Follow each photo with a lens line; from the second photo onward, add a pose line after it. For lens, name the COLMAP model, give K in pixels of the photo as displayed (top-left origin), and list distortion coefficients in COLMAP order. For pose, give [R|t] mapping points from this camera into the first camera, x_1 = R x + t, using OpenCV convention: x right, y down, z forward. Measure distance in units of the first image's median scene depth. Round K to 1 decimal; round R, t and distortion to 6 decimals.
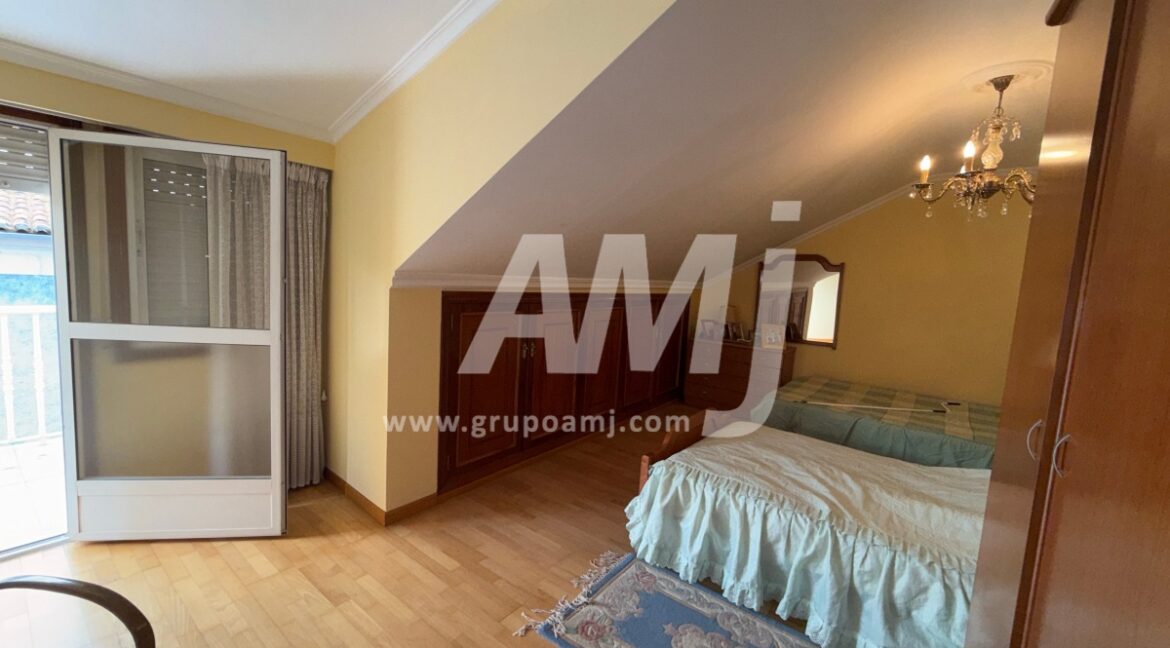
lens RADIAL K [[473.3, 0, 585.0], [0, 473.3, 324.0], [0, 0, 1]] dist [-0.000817, -0.000063]
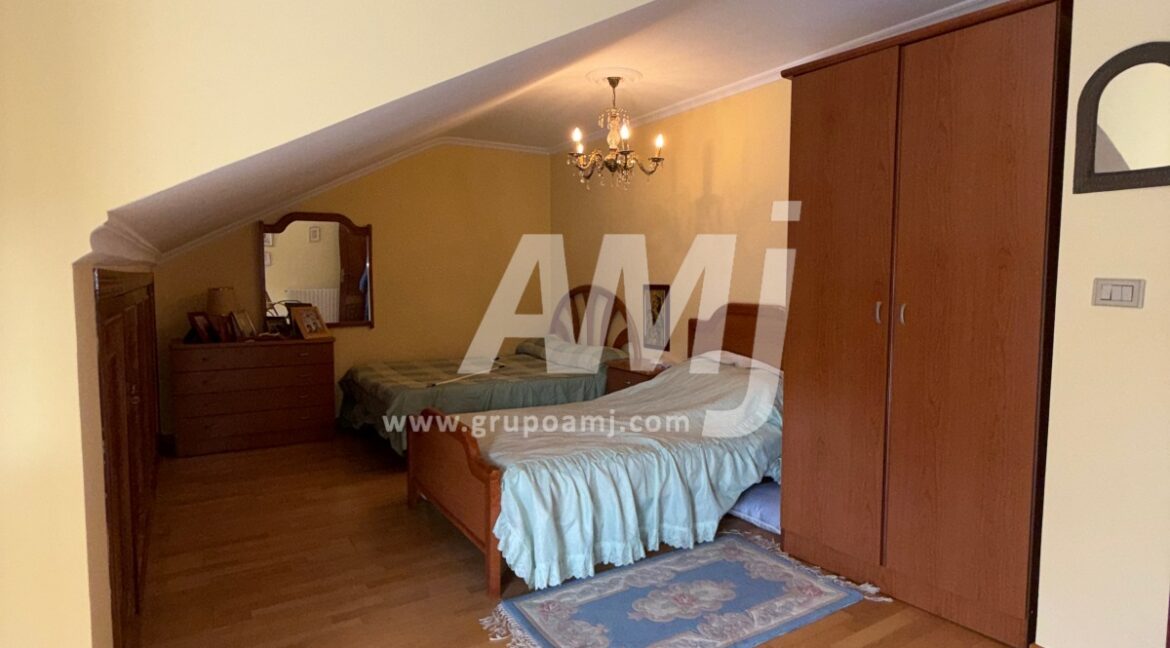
lens RADIAL K [[617.3, 0, 585.0], [0, 617.3, 324.0], [0, 0, 1]] dist [0.002833, 0.000177]
pose [[0.345262, -0.128575, 0.929657, -0.815418], [0.116719, 0.988763, 0.093401, -0.033651], [-0.931220, 0.076261, 0.356389, 0.567940]]
